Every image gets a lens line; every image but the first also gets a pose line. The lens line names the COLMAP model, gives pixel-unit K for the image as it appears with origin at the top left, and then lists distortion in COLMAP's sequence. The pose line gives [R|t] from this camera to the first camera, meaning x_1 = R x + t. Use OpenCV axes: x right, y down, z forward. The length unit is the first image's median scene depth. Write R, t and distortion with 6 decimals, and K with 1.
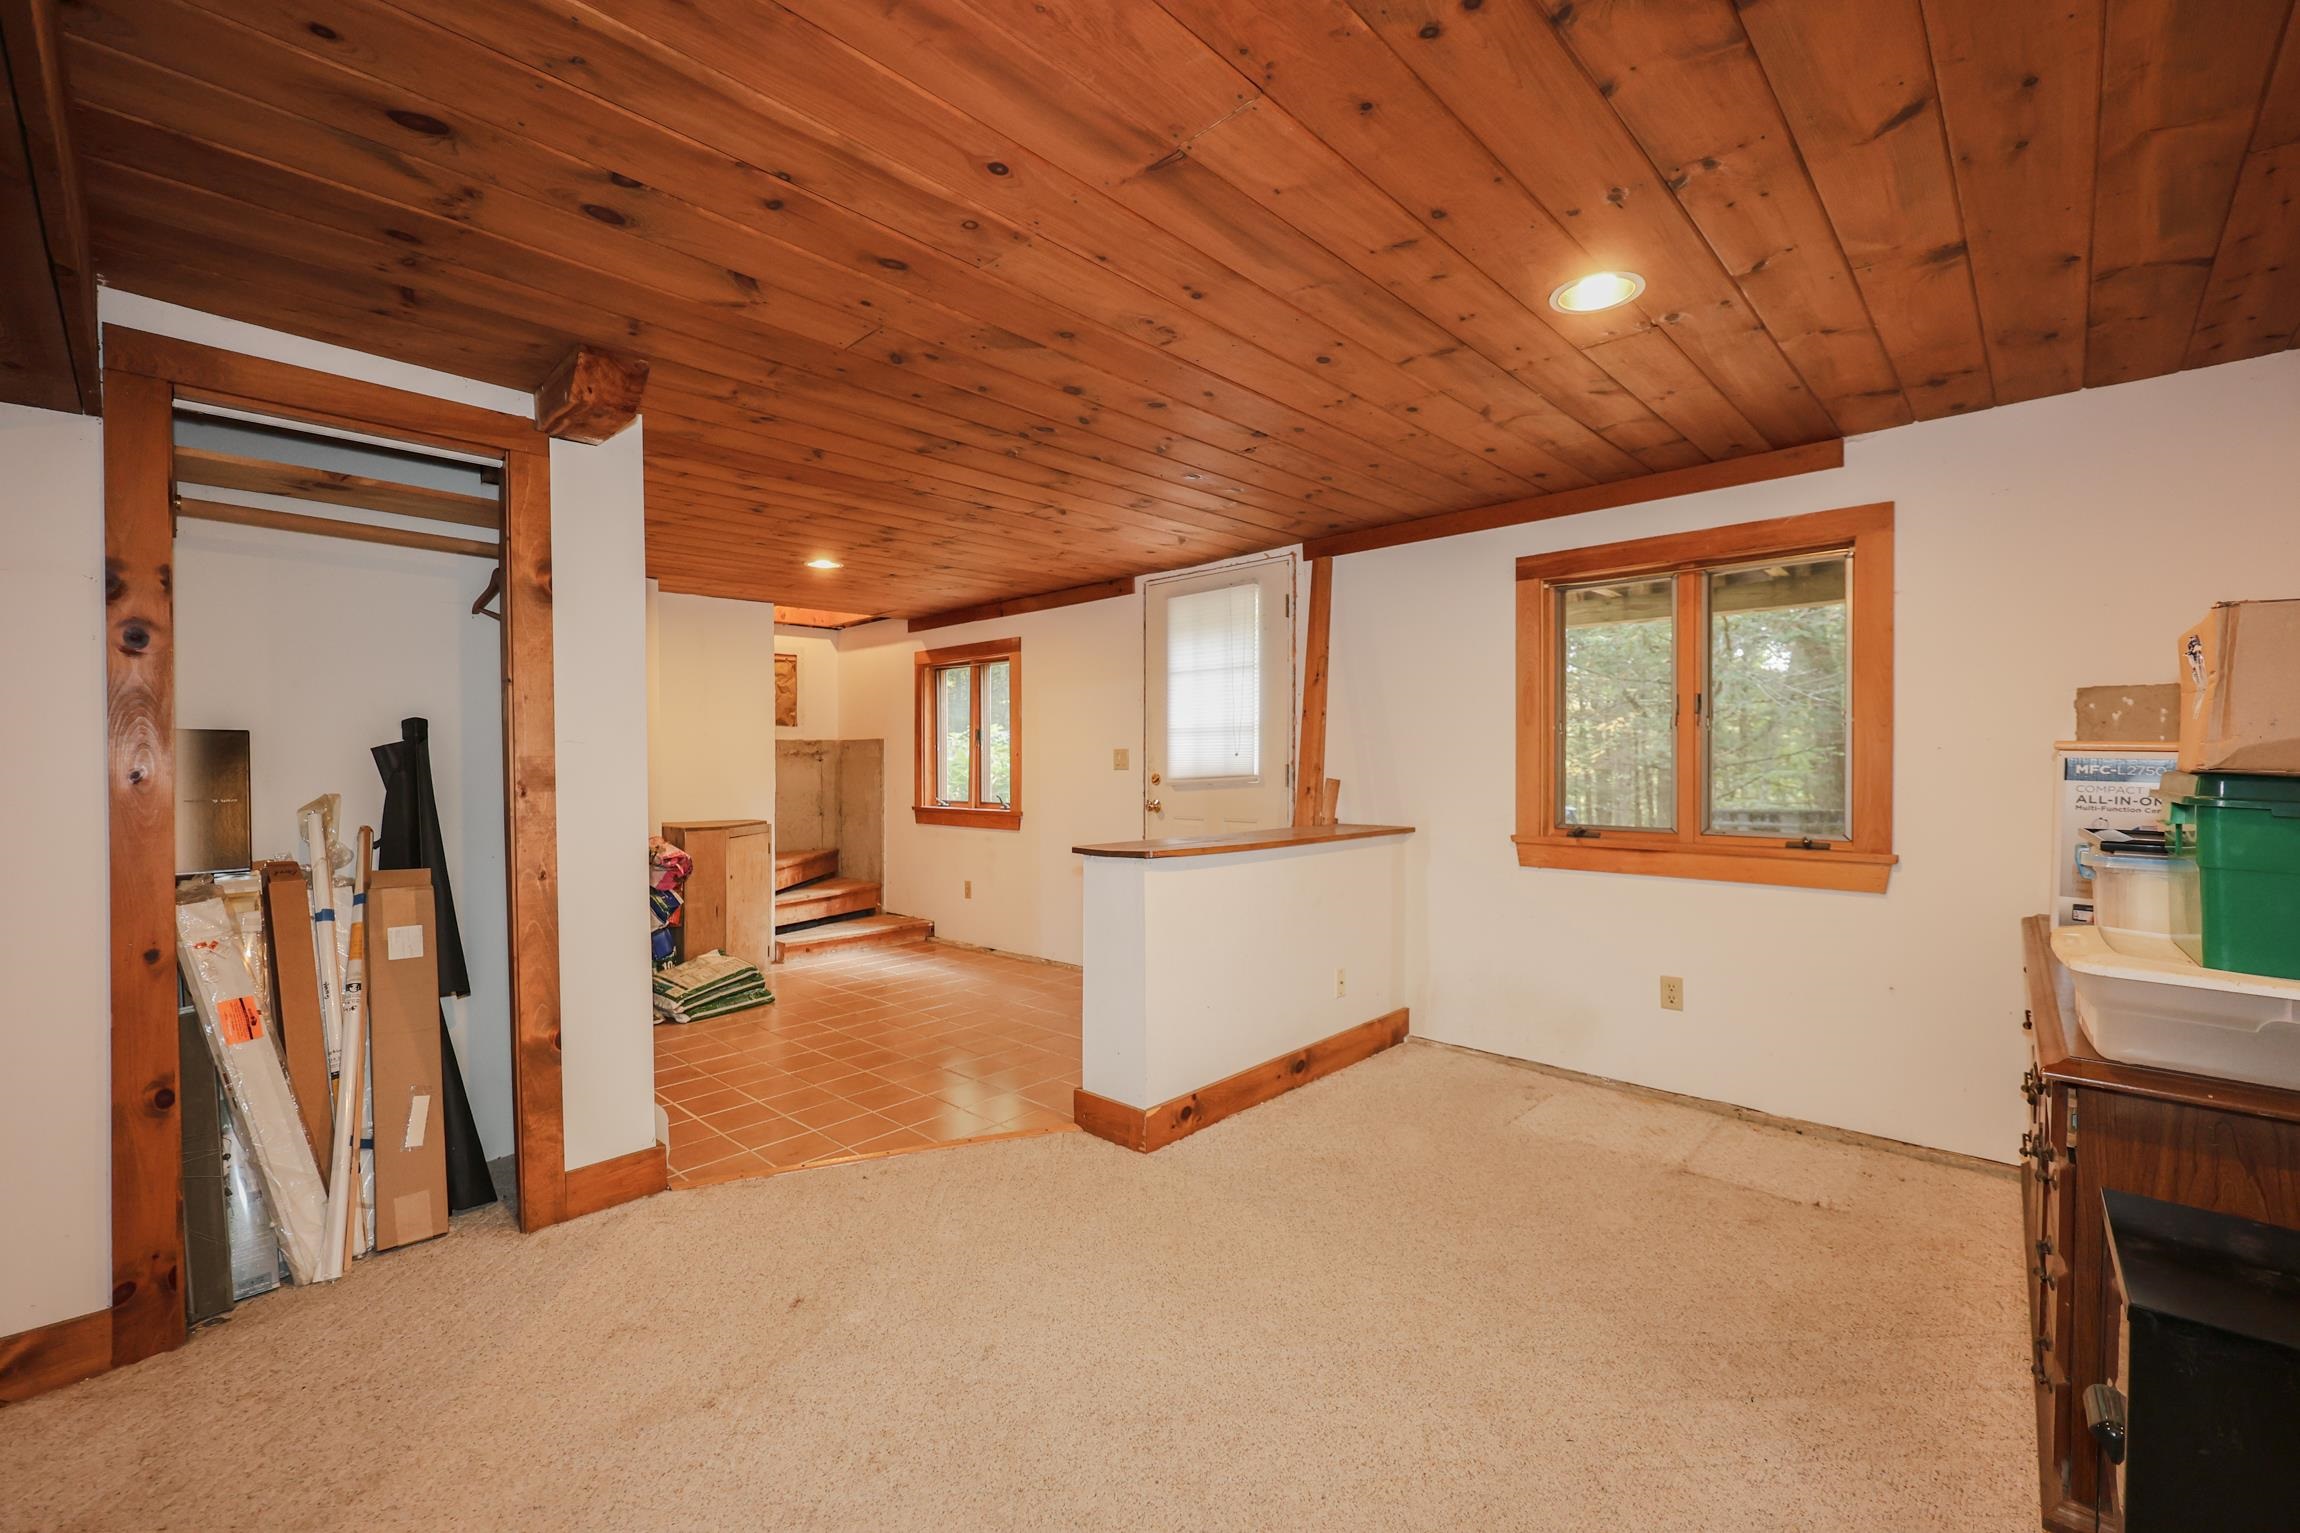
lens RADIAL K [[946.9, 0, 1140.2], [0, 946.9, 766.3], [0, 0, 1]] dist [-0.005808, 0.000404]
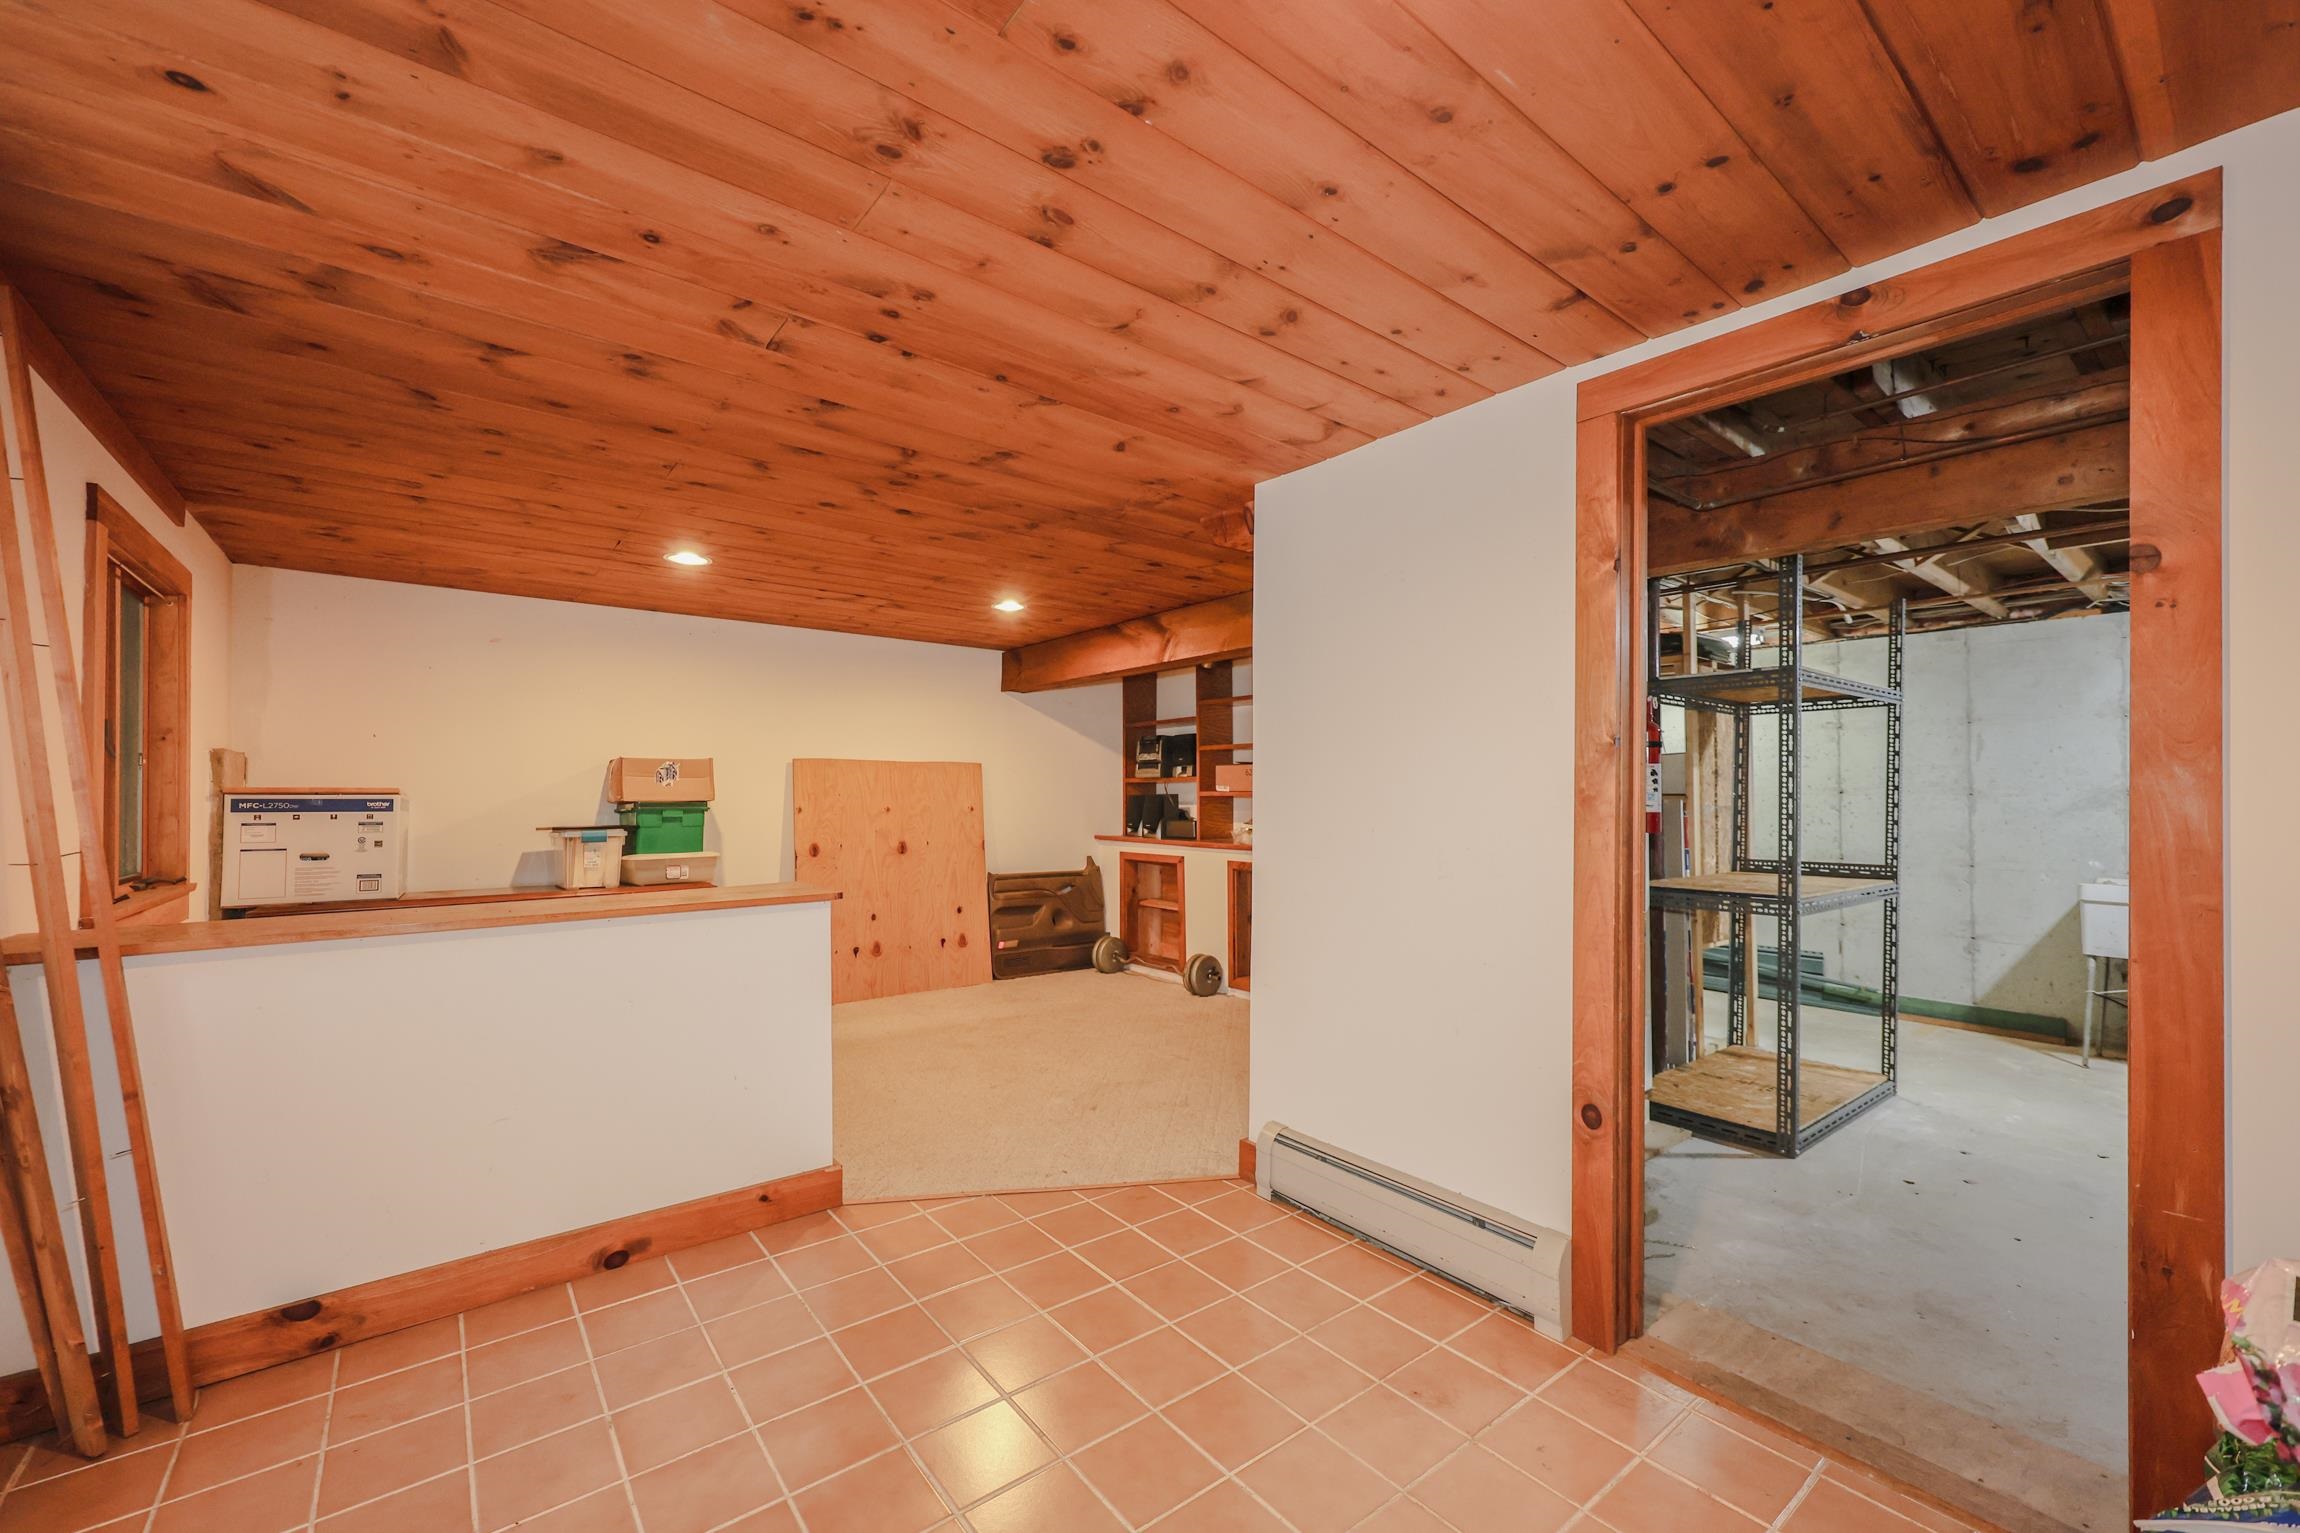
lens RADIAL K [[946.9, 0, 1140.2], [0, 946.9, 766.3], [0, 0, 1]] dist [-0.005808, 0.000404]
pose [[-0.989597, 0.007451, 0.143675, -0.781060], [0.002865, 0.999481, -0.032098, -0.003816], [-0.143840, -0.031352, -0.989104, 3.001412]]
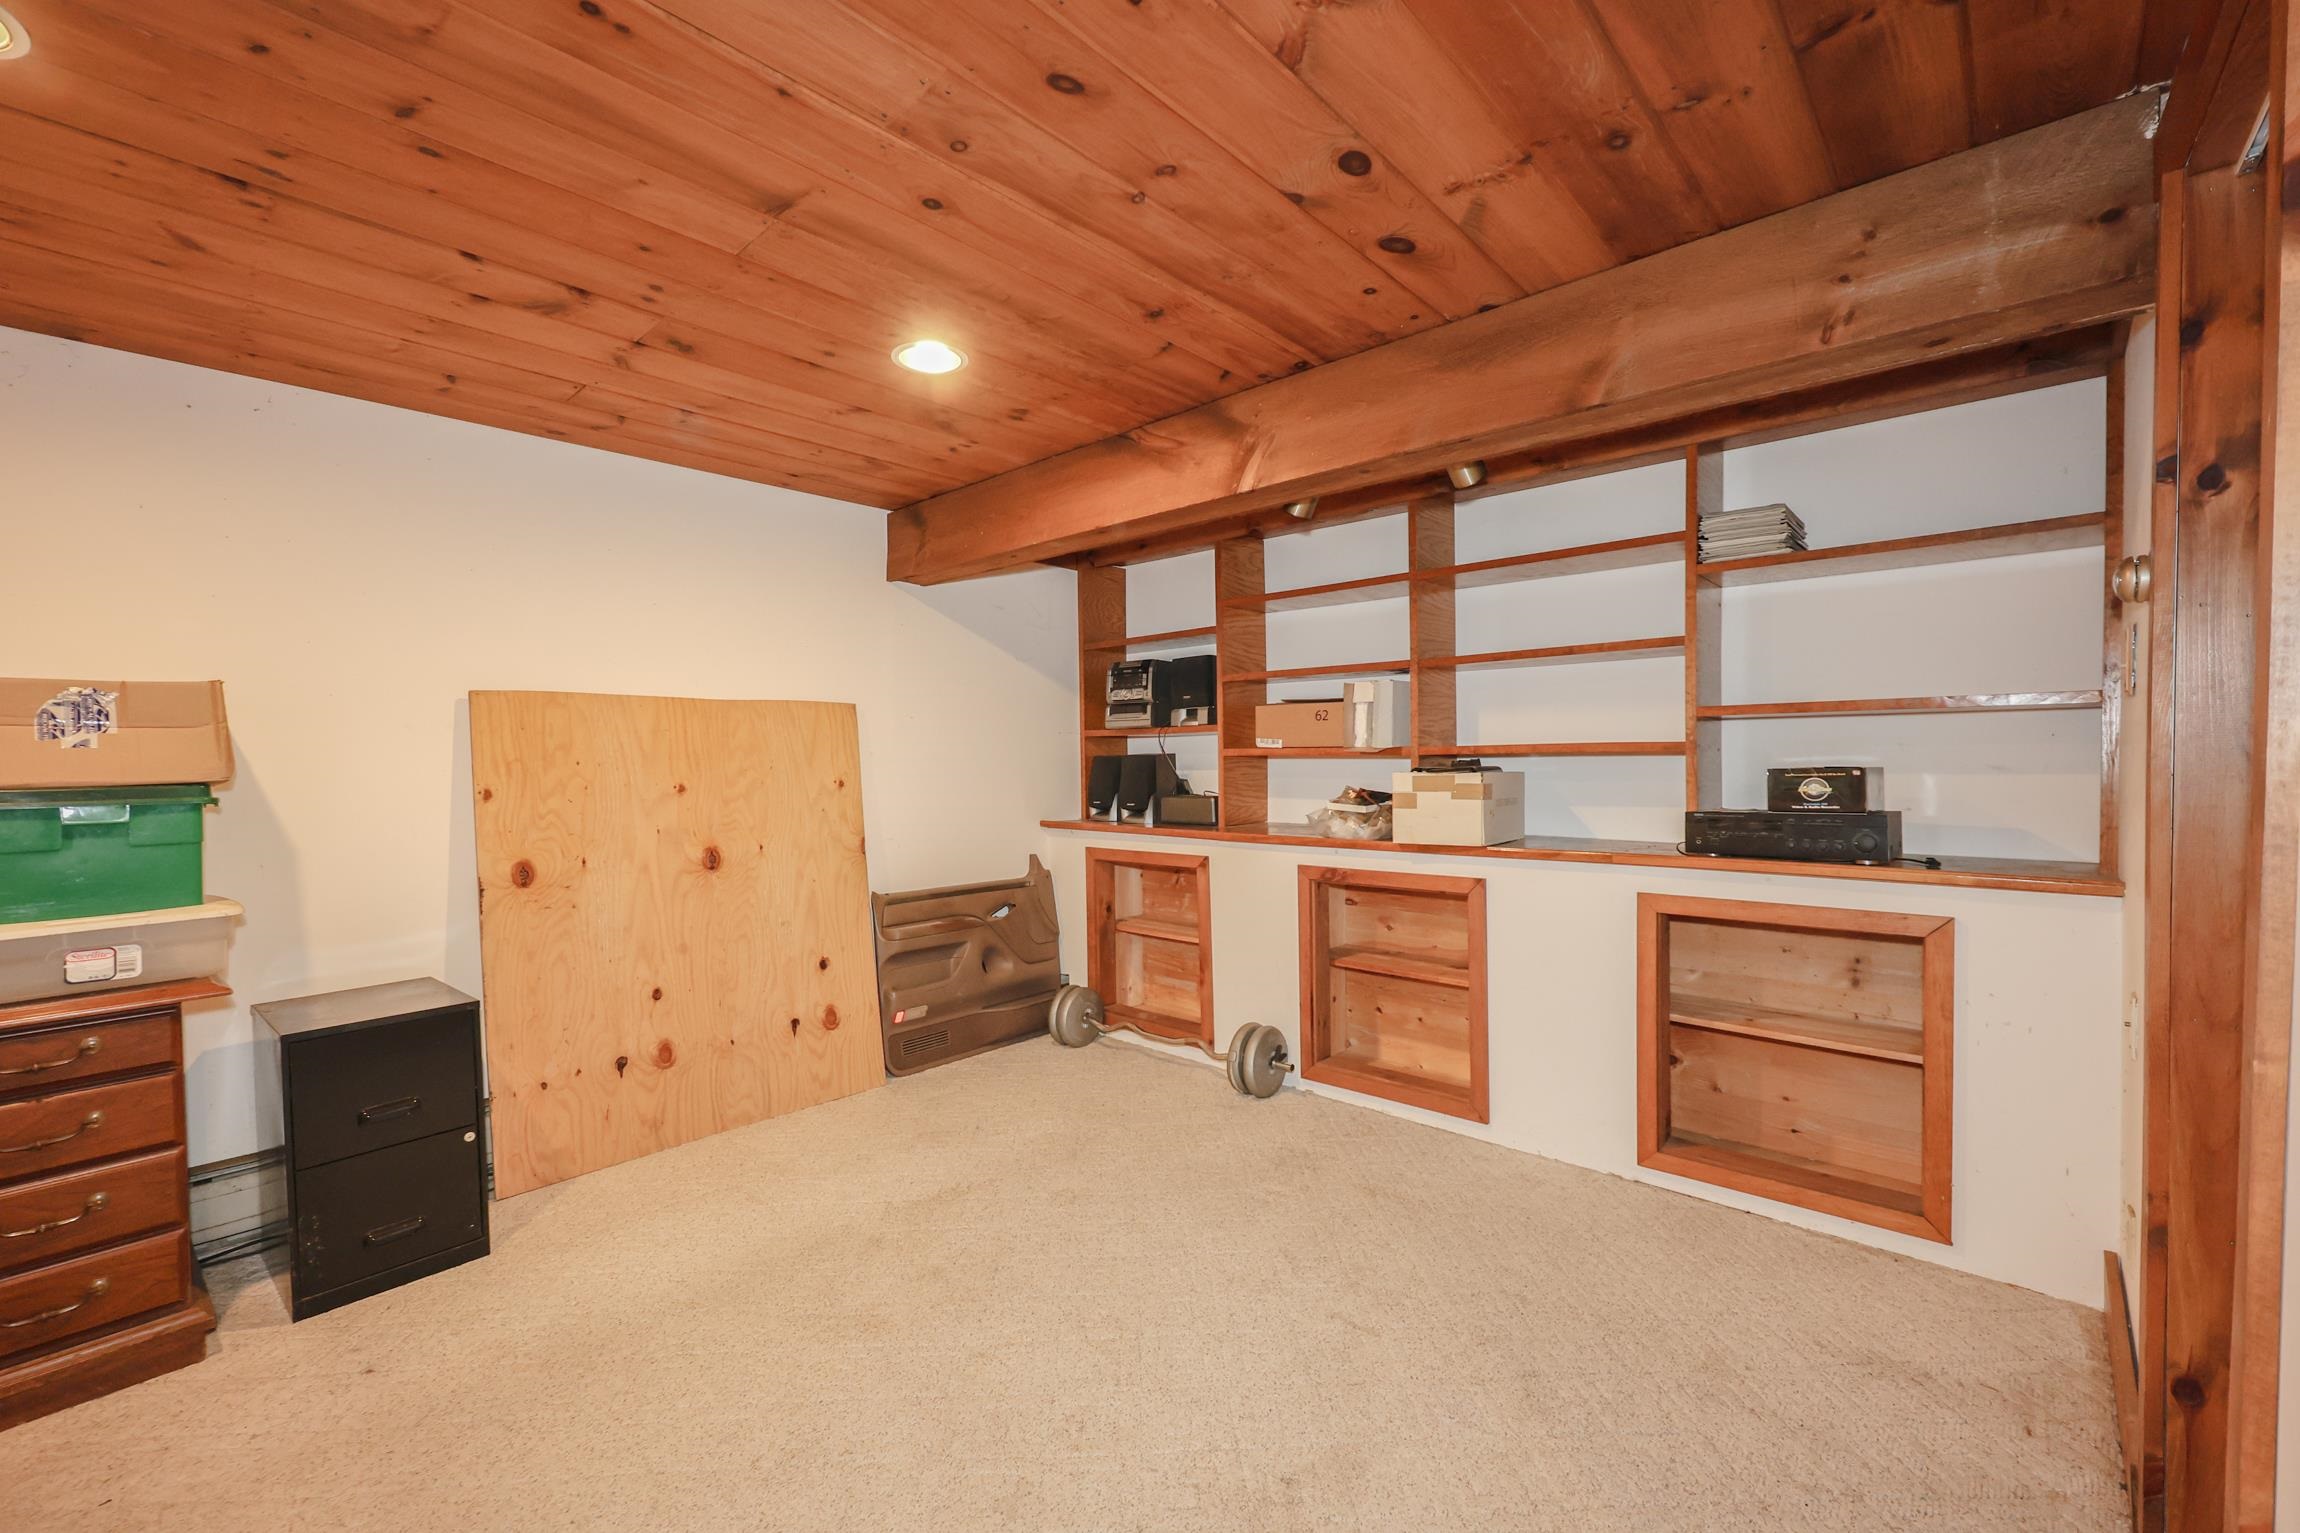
lens RADIAL K [[946.9, 0, 1140.2], [0, 946.9, 766.3], [0, 0, 1]] dist [-0.005808, 0.000404]
pose [[-0.999701, 0.017620, -0.016928, -0.295961], [0.017476, 0.999810, 0.008647, -0.003890], [0.017077, 0.008348, -0.999819, 1.728540]]
